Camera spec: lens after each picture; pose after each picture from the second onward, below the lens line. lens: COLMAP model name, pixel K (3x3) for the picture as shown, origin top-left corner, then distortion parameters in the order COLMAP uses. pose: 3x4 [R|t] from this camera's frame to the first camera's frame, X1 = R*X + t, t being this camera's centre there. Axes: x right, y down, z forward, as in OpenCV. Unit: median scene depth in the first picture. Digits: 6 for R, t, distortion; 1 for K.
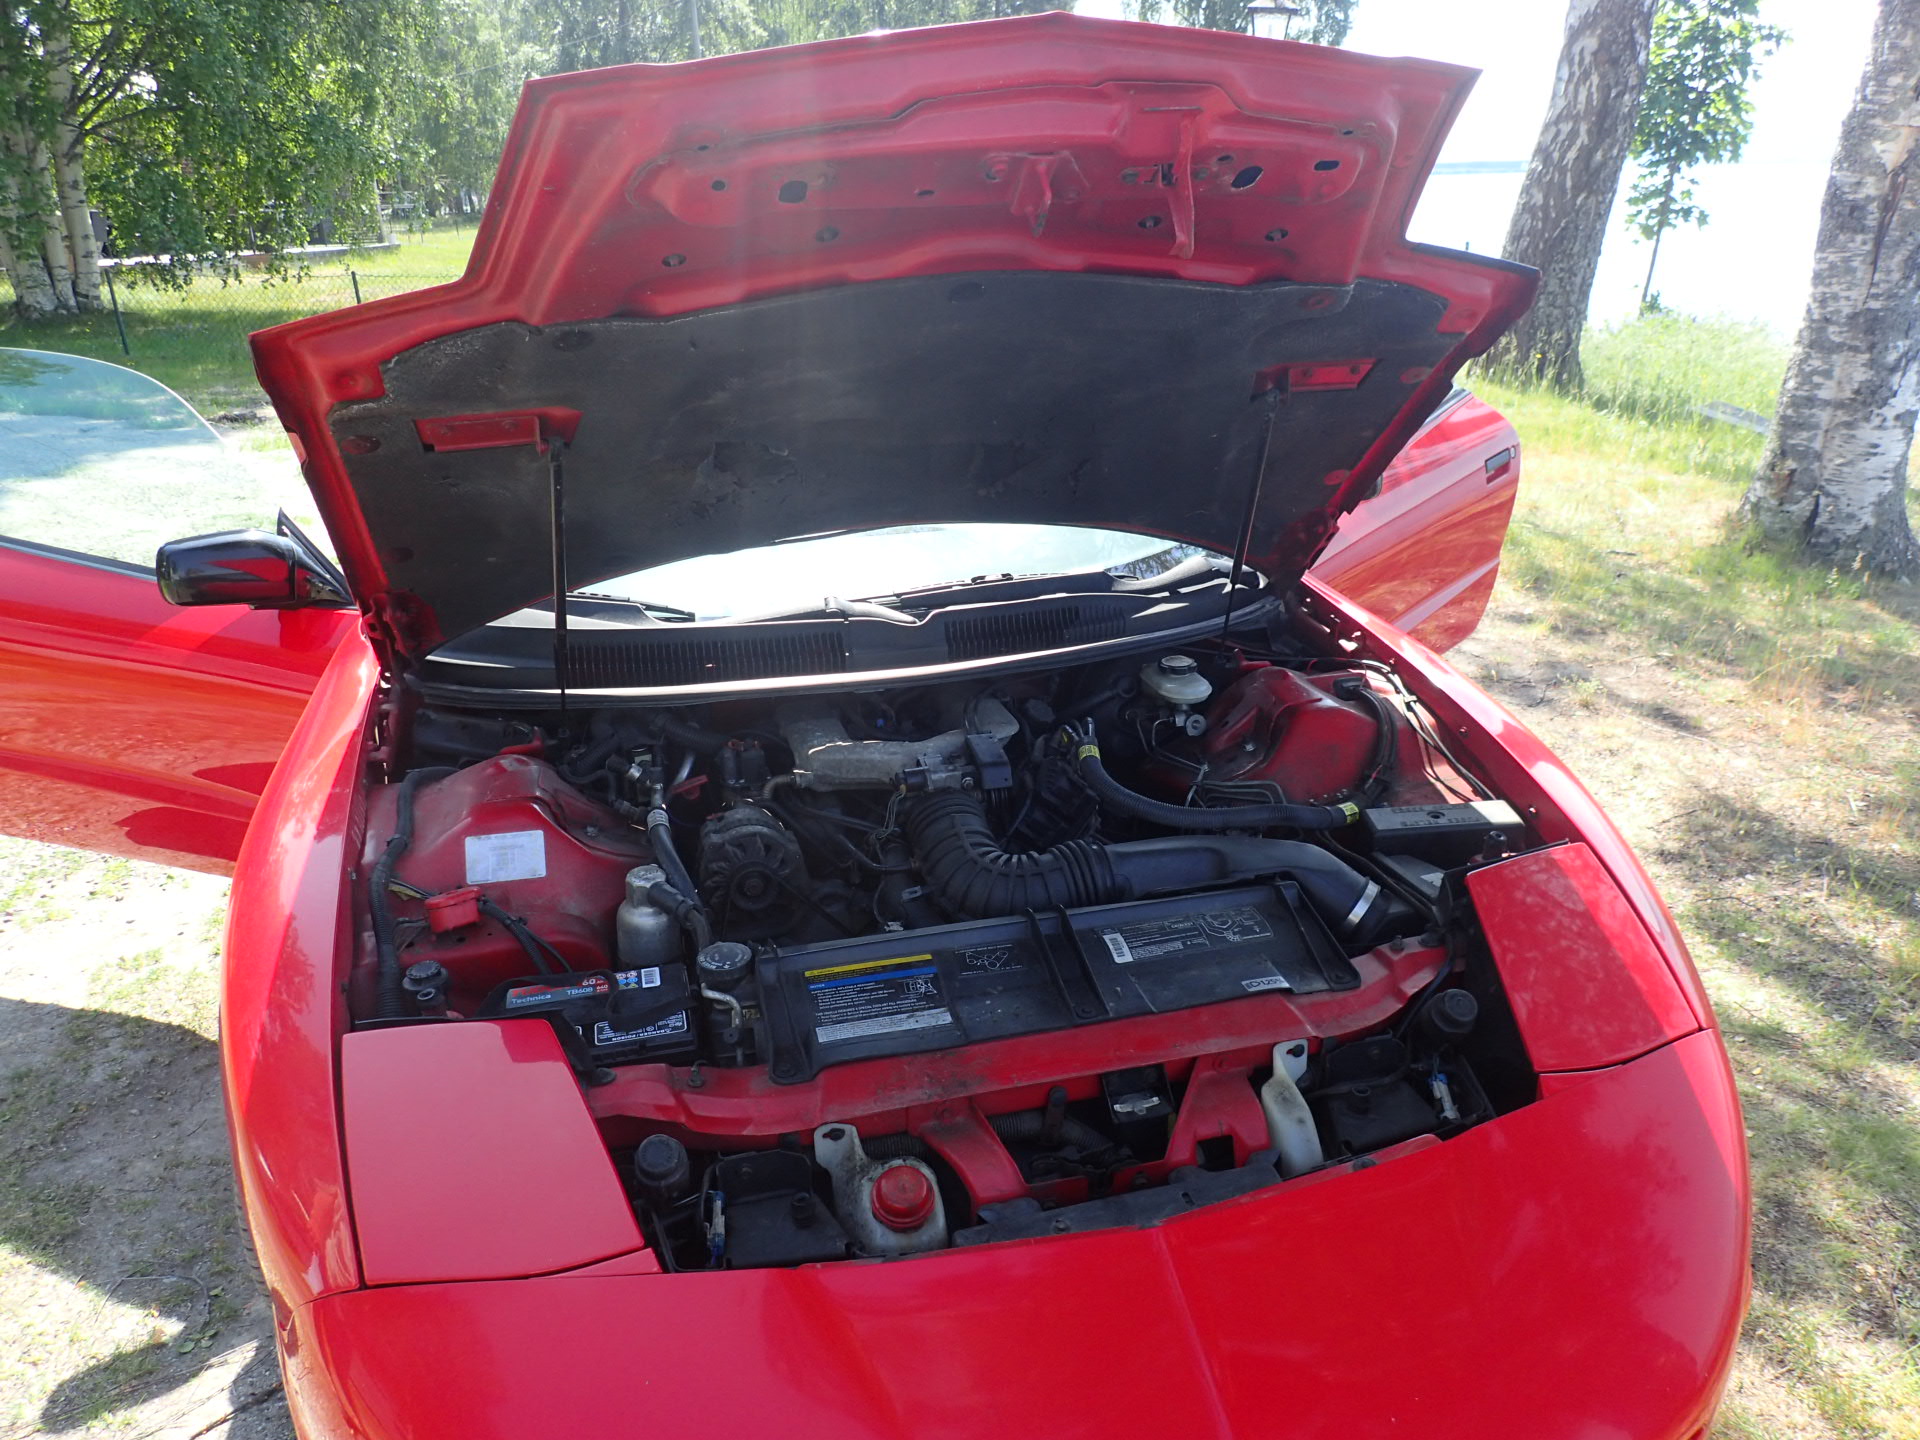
lens RADIAL K [[1425.6, 0, 960.0], [0, 1425.6, 720.0], [0, 0, 1]] dist [-0.000346, 0.005357]
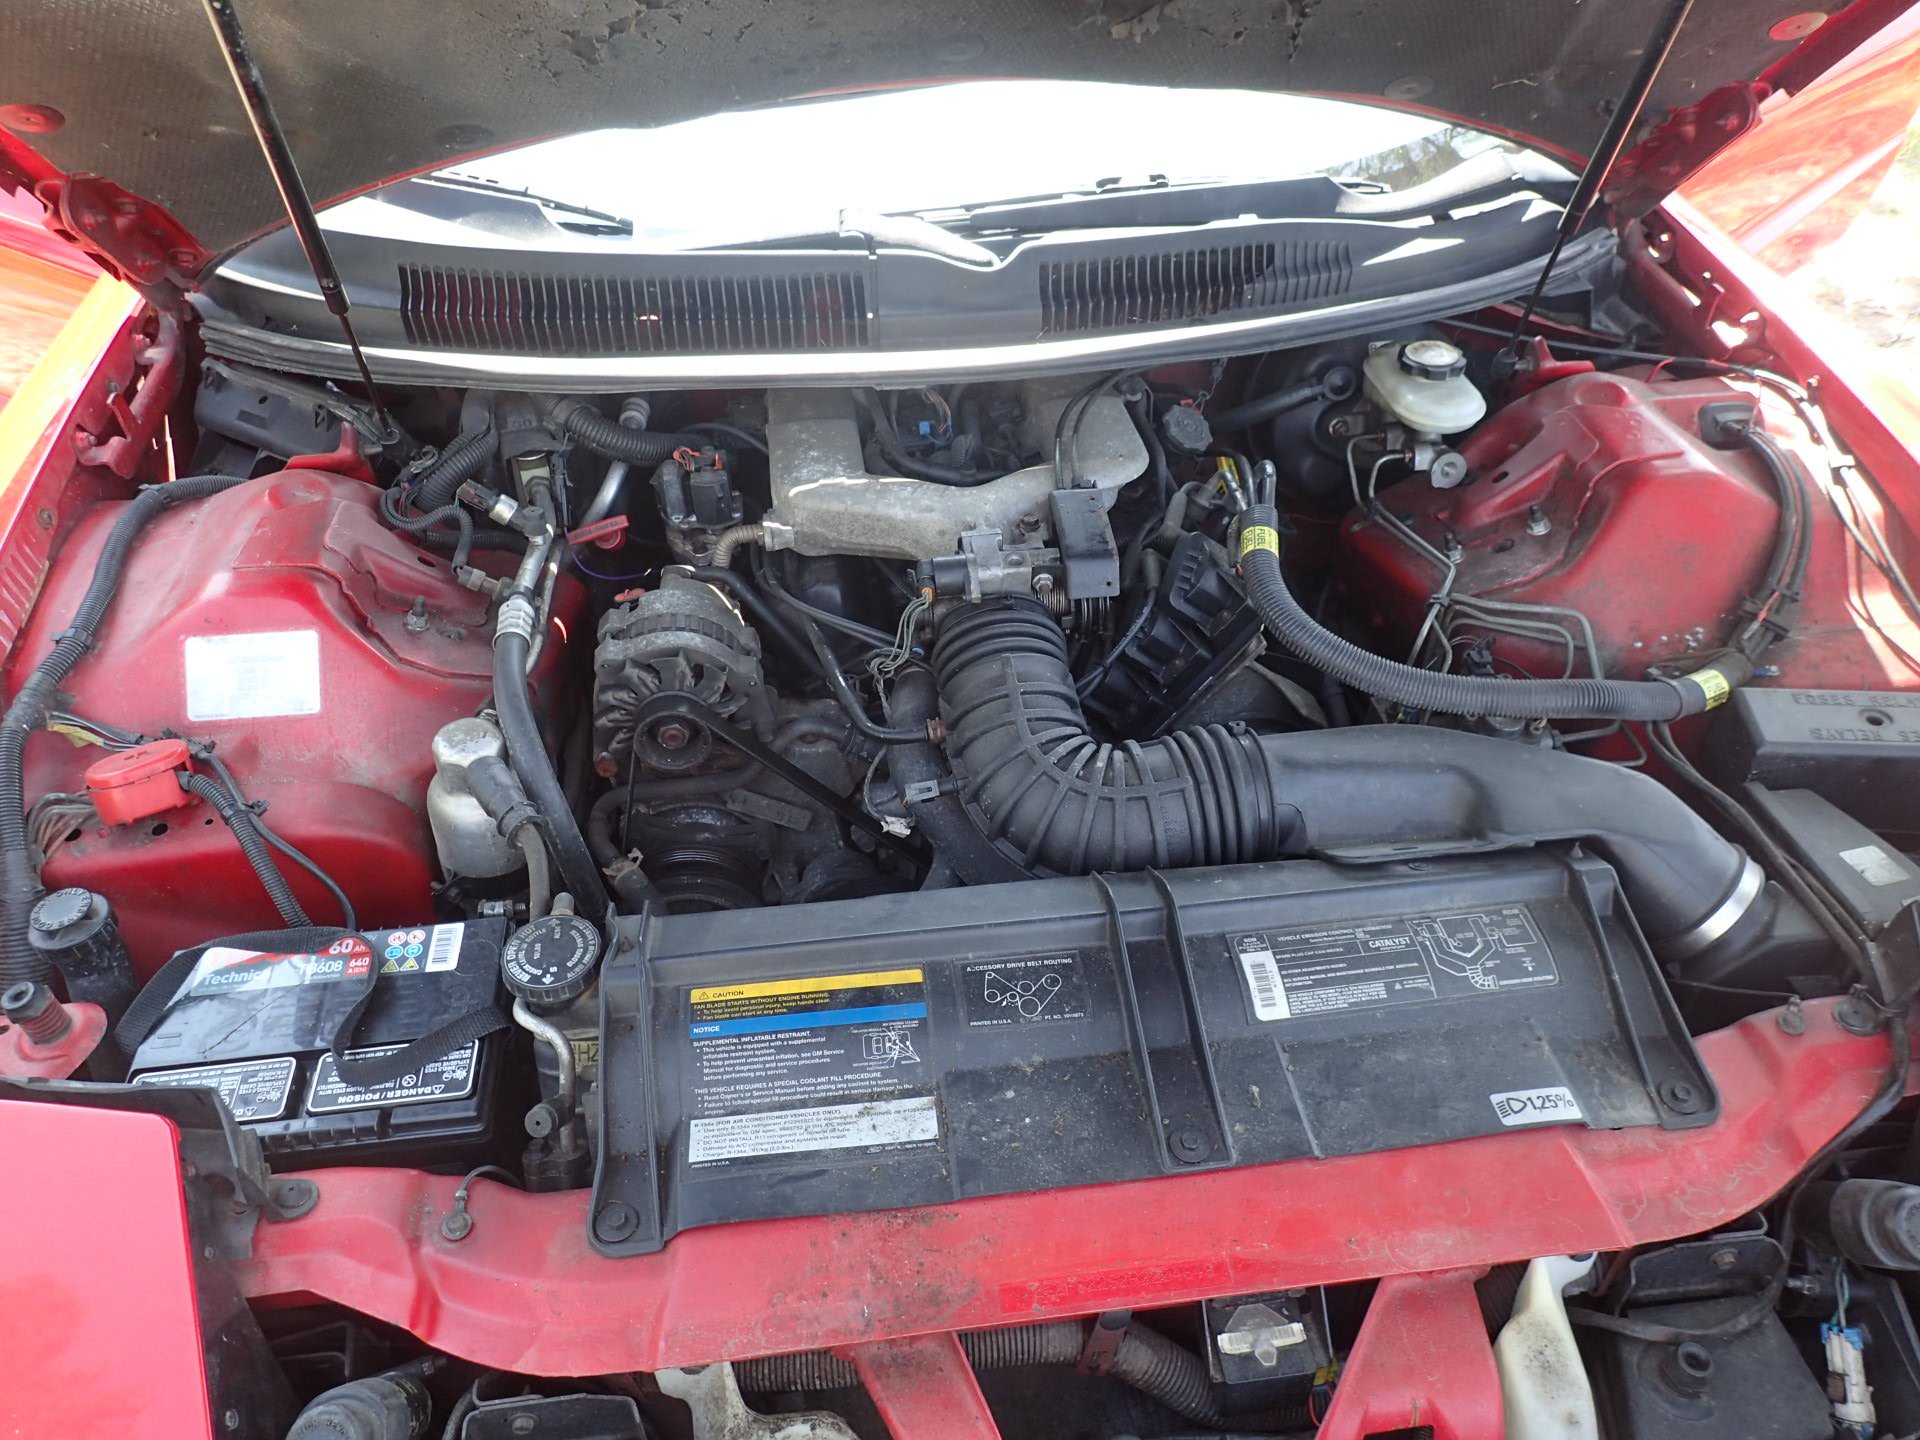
lens RADIAL K [[1425.6, 0, 960.0], [0, 1425.6, 720.0], [0, 0, 1]] dist [-0.000346, 0.005357]
pose [[0.991657, 0.092155, -0.090133, 0.029709], [-0.057790, 0.942844, 0.328186, -0.093080], [0.115225, -0.320239, 0.940303, 0.431133]]
